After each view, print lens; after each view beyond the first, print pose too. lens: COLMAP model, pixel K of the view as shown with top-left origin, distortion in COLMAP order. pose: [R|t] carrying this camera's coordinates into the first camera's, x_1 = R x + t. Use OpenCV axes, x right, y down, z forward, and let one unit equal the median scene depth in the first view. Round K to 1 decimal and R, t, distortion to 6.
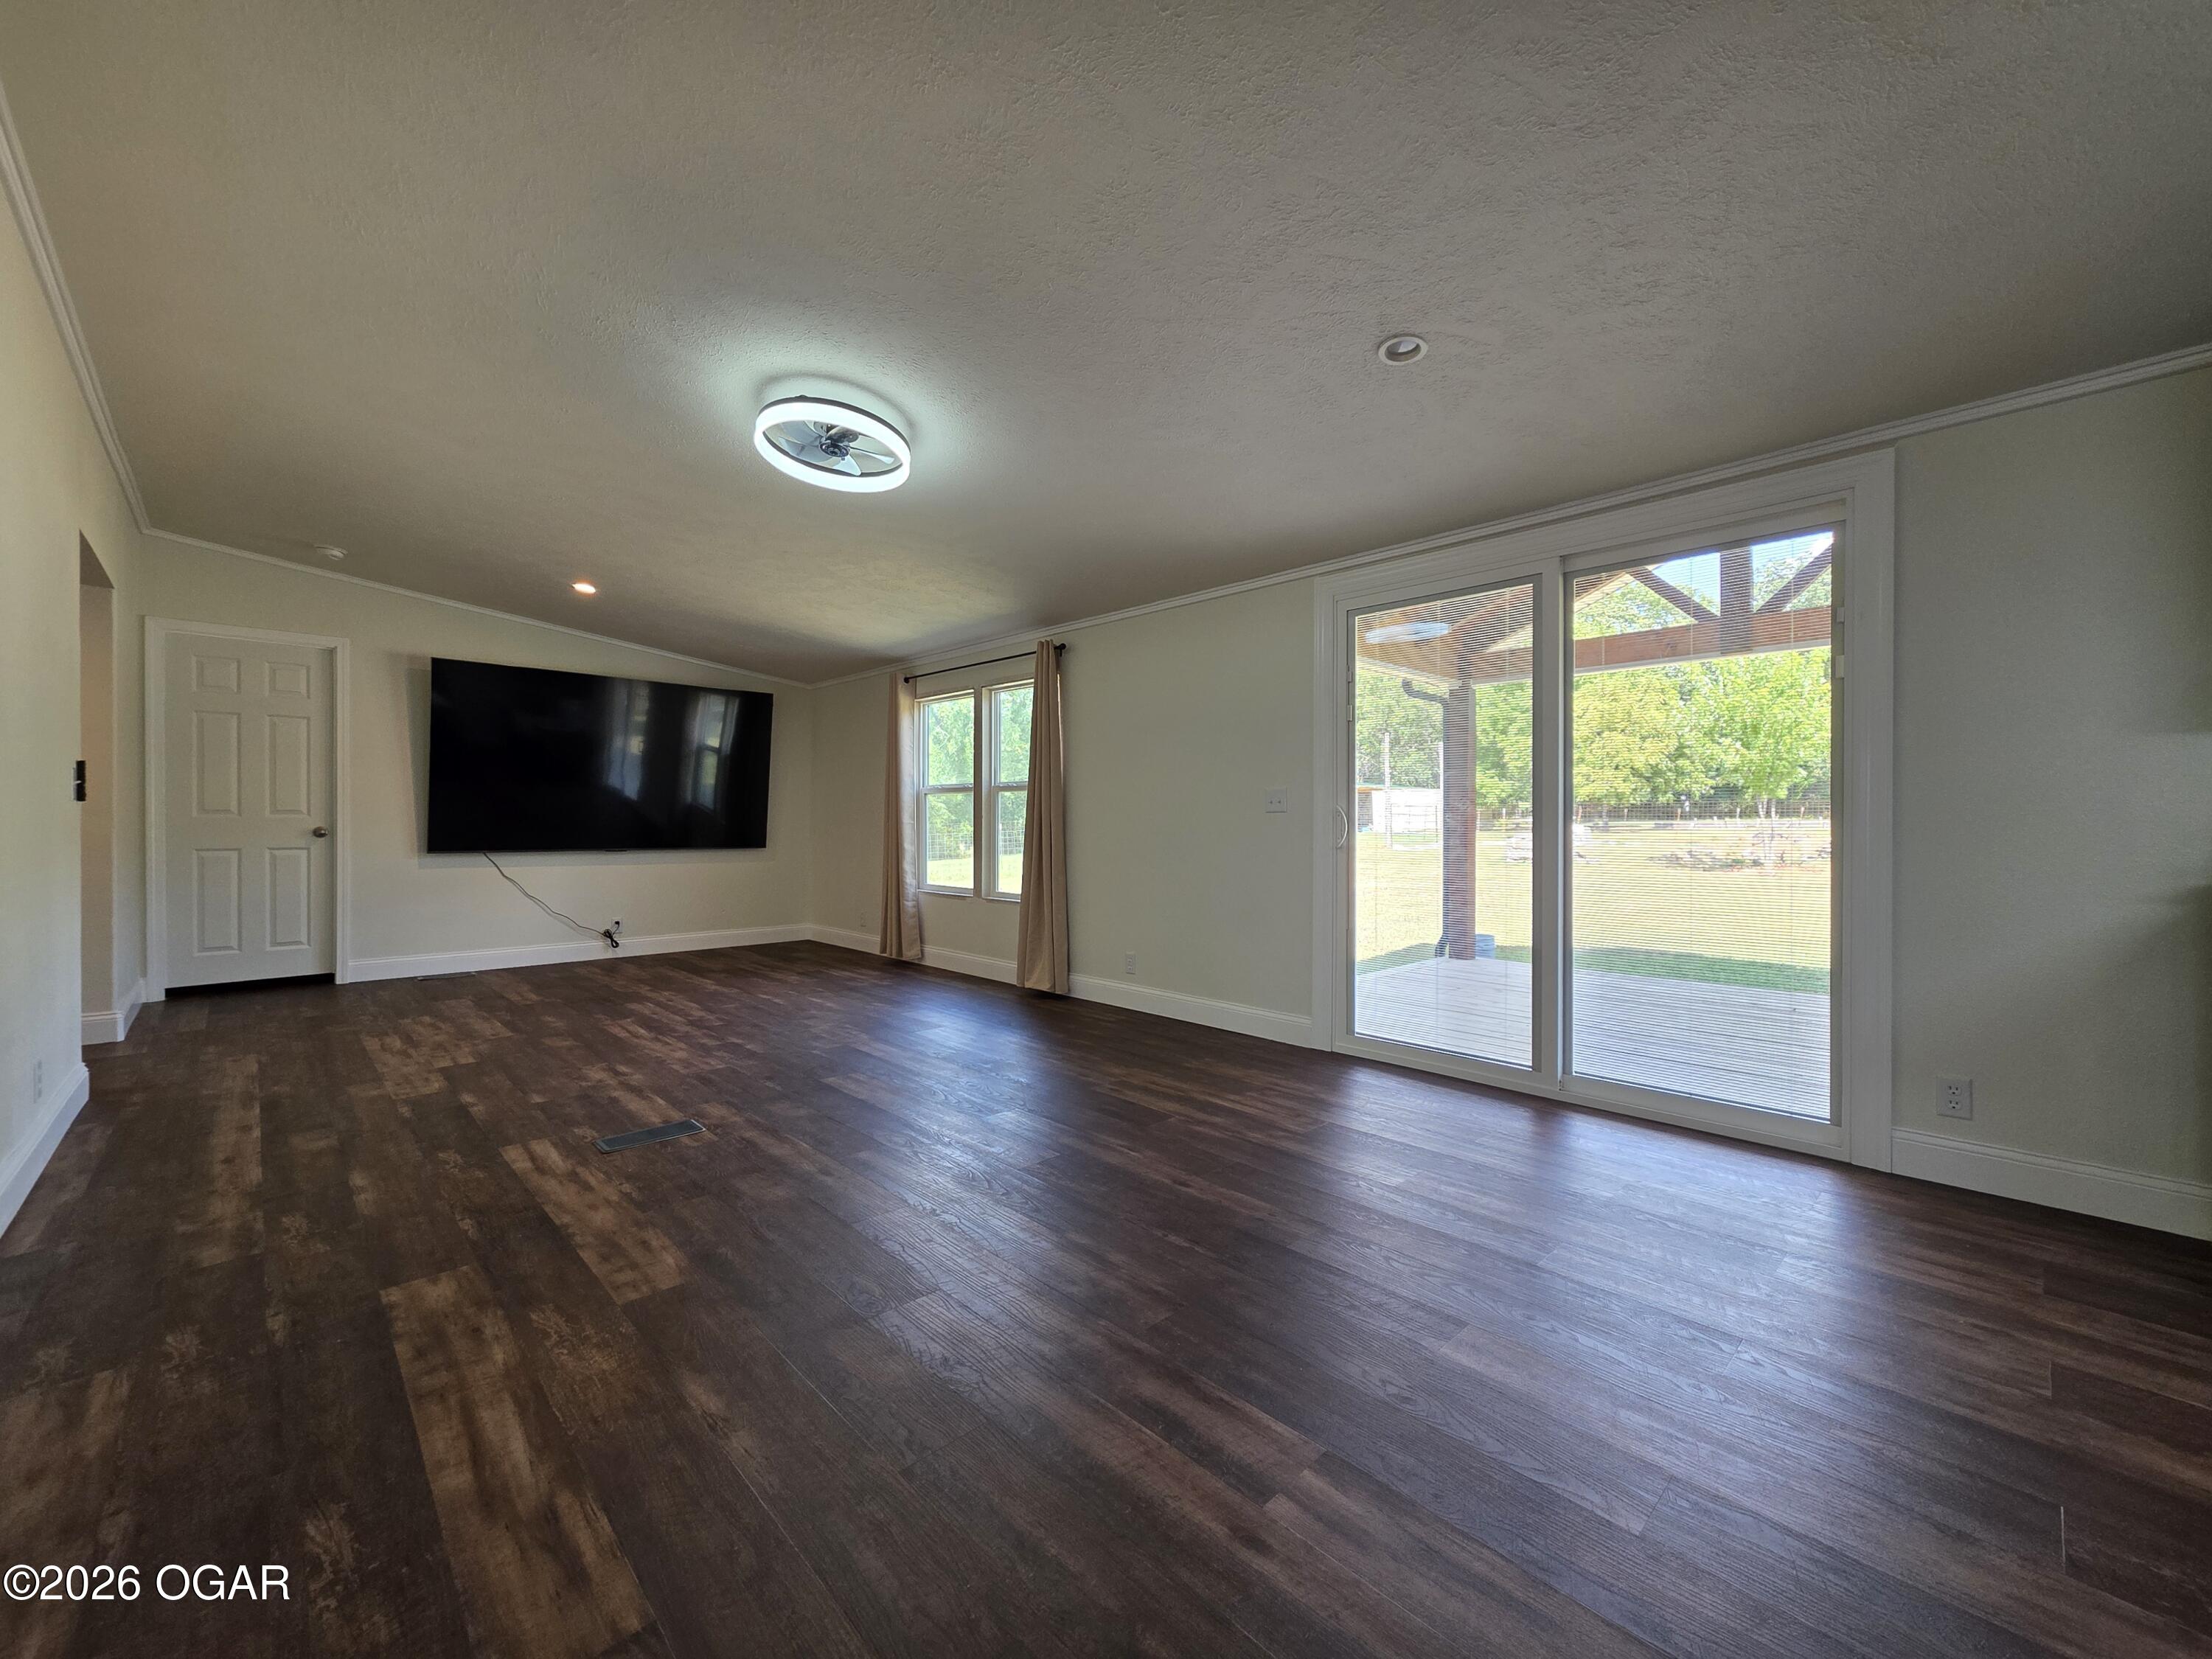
lens RADIAL K [[883.8, 0, 1110.6], [0, 883.8, 821.9], [0, 0, 1]] dist [-0.001298, 0.001209]
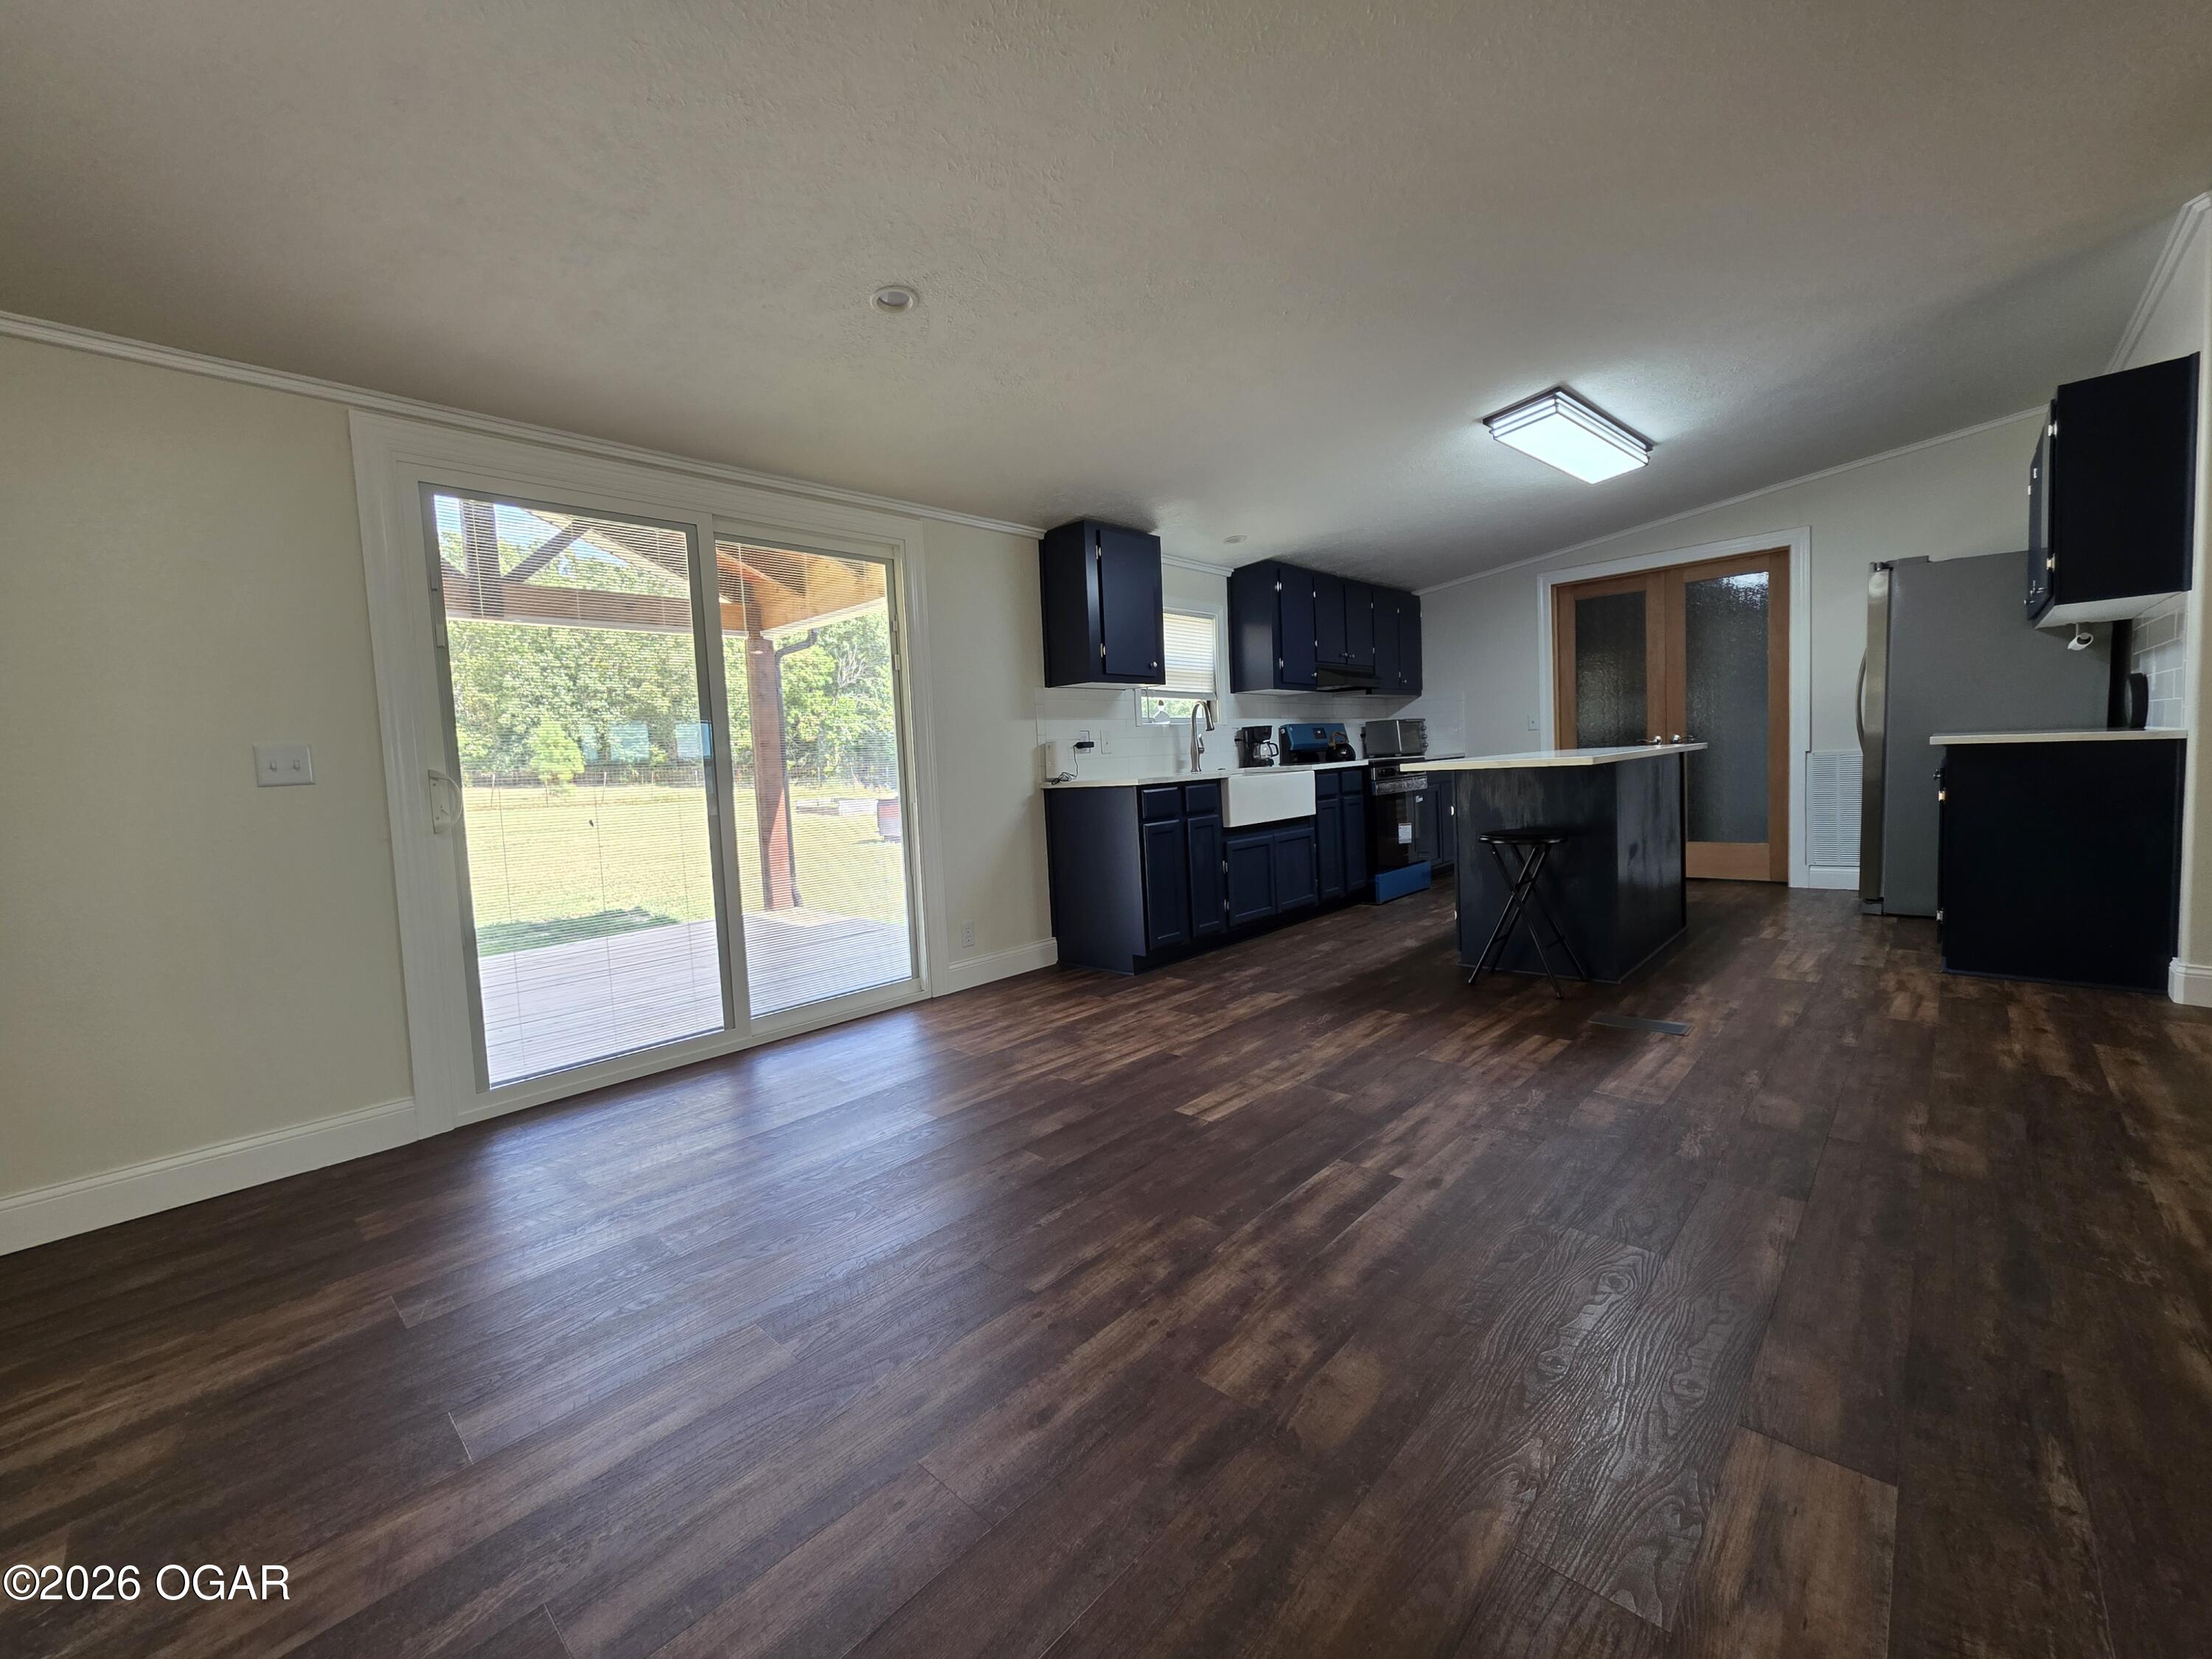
lens RADIAL K [[883.8, 0, 1101.7], [0, 883.8, 819.2], [0, 0, 1]] dist [-0.001298, 0.001209]
pose [[-0.041248, -0.067166, 0.996889, -0.509726], [0.047454, 0.996480, 0.069102, -0.004355], [-0.998021, 0.050157, -0.037916, 0.590892]]
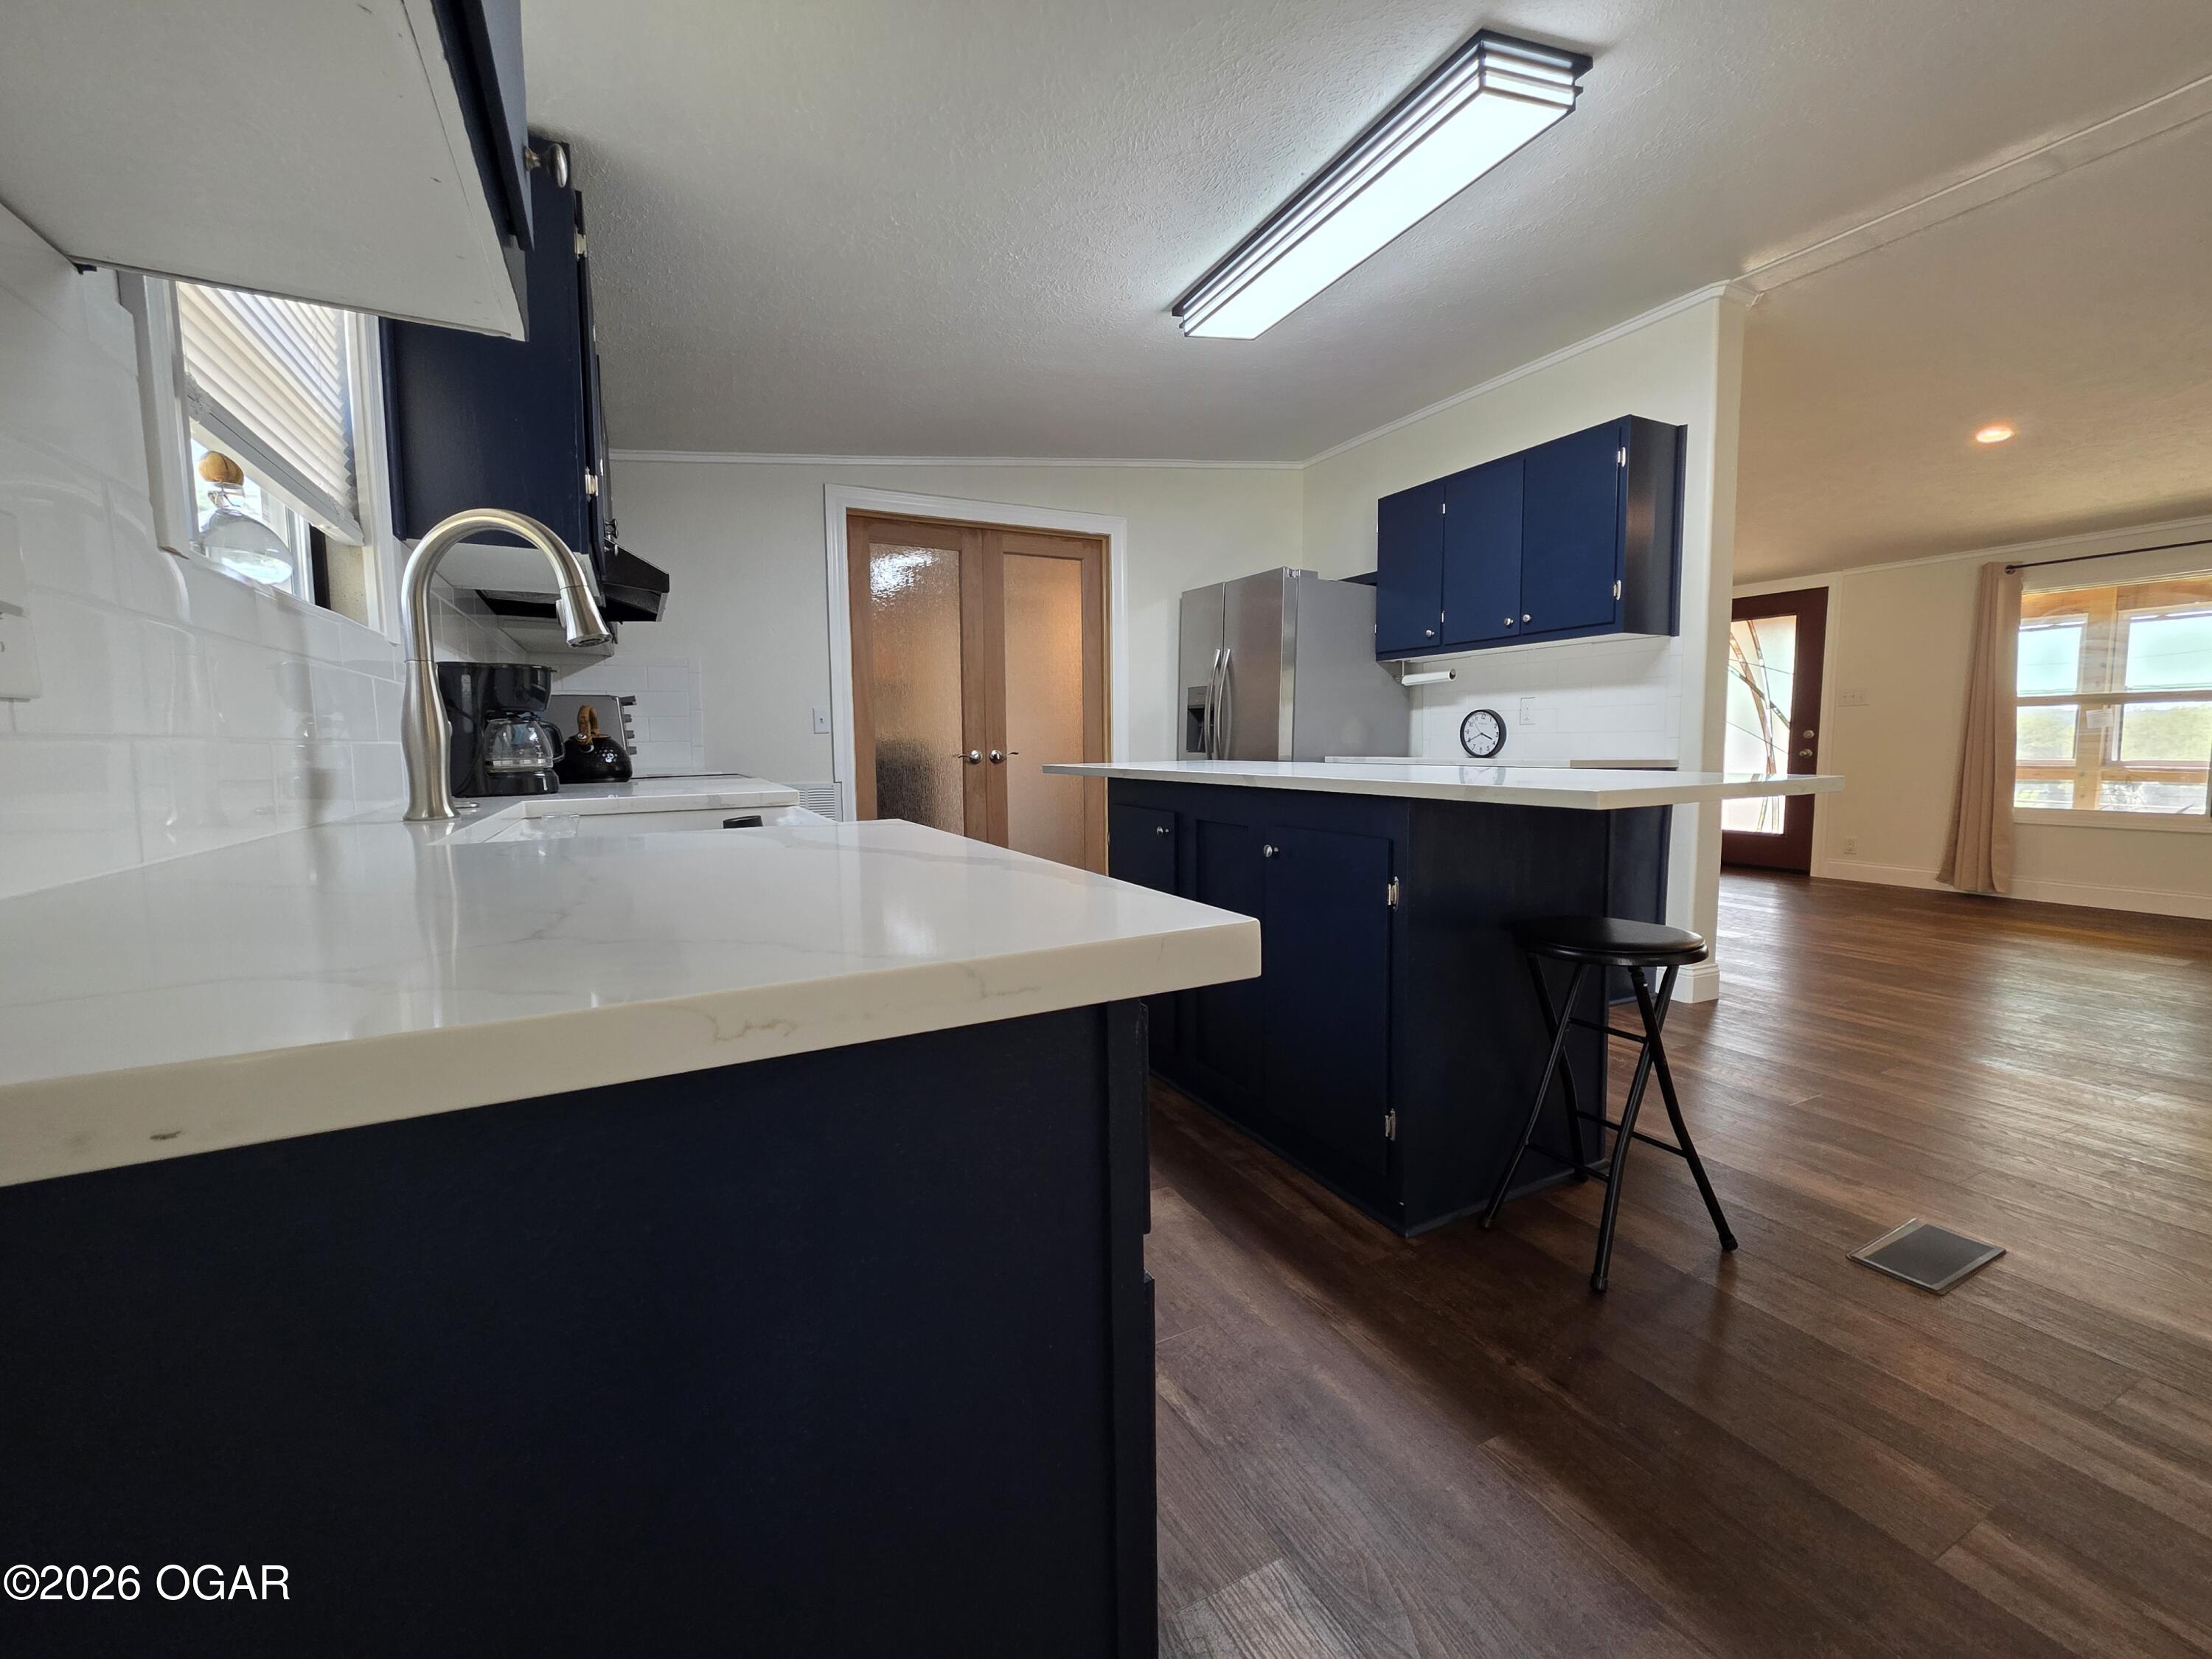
lens RADIAL K [[883.8, 0, 1096.0], [0, 883.8, 818.2], [0, 0, 1]] dist [-0.001298, 0.001209]
pose [[-0.955951, -0.018483, 0.292945, 0.661254], [0.005923, 0.996598, 0.082209, -0.001356], [-0.293468, 0.080323, -0.952588, 0.622979]]
